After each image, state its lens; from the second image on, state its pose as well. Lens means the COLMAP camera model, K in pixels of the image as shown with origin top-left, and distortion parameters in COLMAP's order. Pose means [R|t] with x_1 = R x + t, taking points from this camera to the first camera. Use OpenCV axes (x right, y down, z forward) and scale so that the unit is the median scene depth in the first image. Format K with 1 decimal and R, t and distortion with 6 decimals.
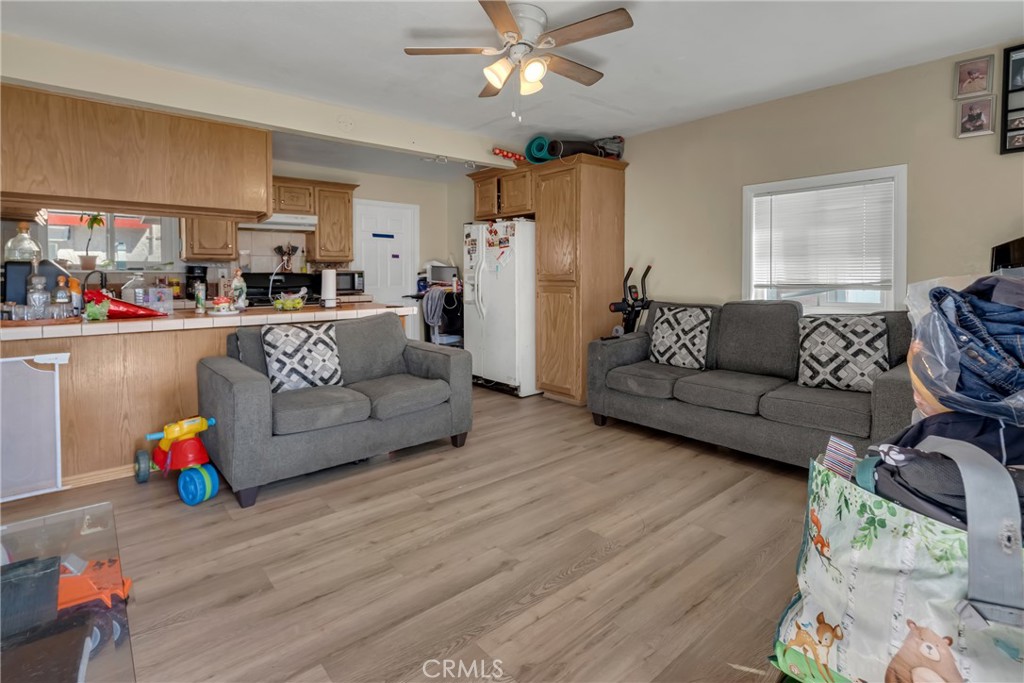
lens RADIAL K [[482.6, 0, 495.3], [0, 482.6, 286.0], [0, 0, 1]] dist [-0.005696, 0.001858]
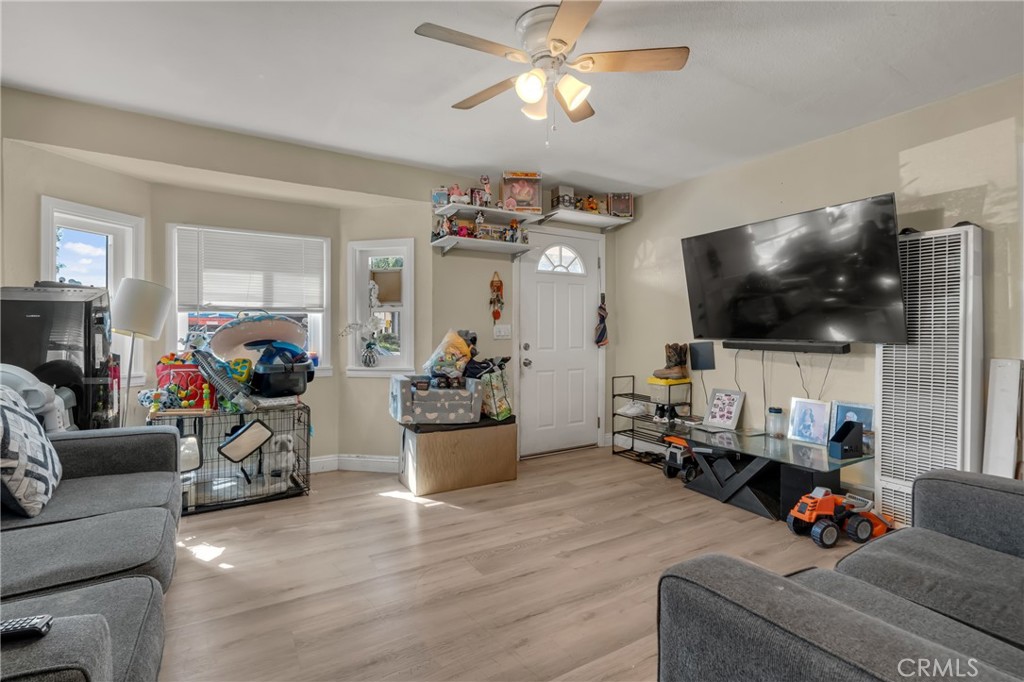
lens RADIAL K [[482.6, 0, 456.5], [0, 482.6, 335.8], [0, 0, 1]] dist [-0.005696, 0.001858]
pose [[-0.973400, -0.000997, 0.229108, 0.008389], [0.005078, 0.999651, 0.025925, -0.021287], [-0.229054, 0.026398, -0.973056, 1.464100]]
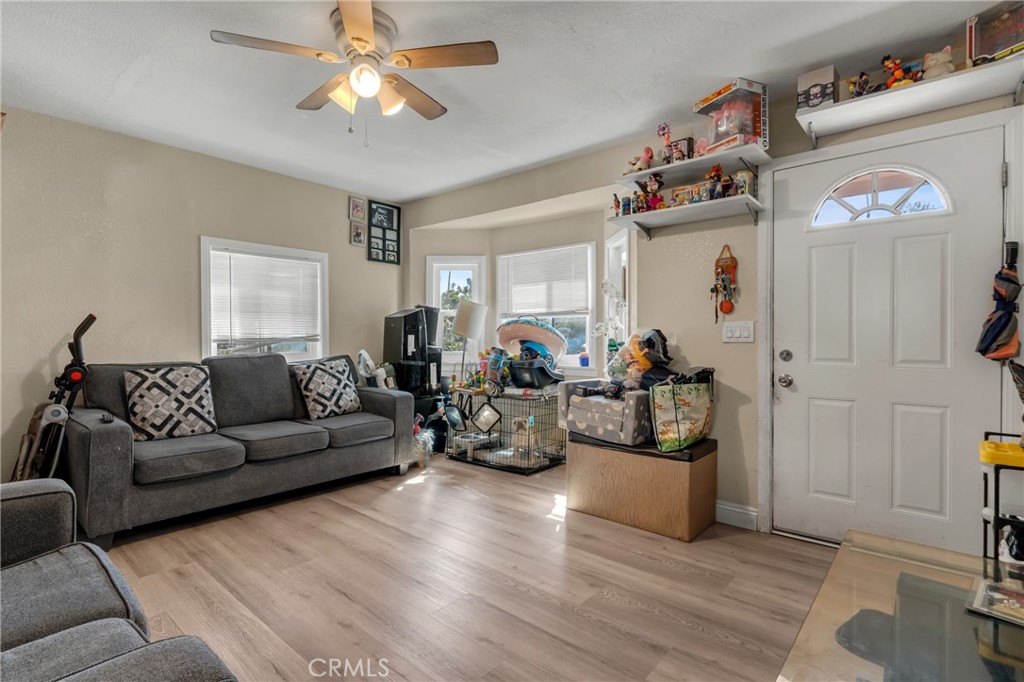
lens RADIAL K [[482.6, 0, 508.3], [0, 482.6, 343.4], [0, 0, 1]] dist [-0.005696, 0.001858]
pose [[-0.127849, -0.013614, 0.991700, -0.653511], [0.020094, 0.999665, 0.016314, 0.002099], [-0.991590, 0.022013, -0.127532, 0.672432]]
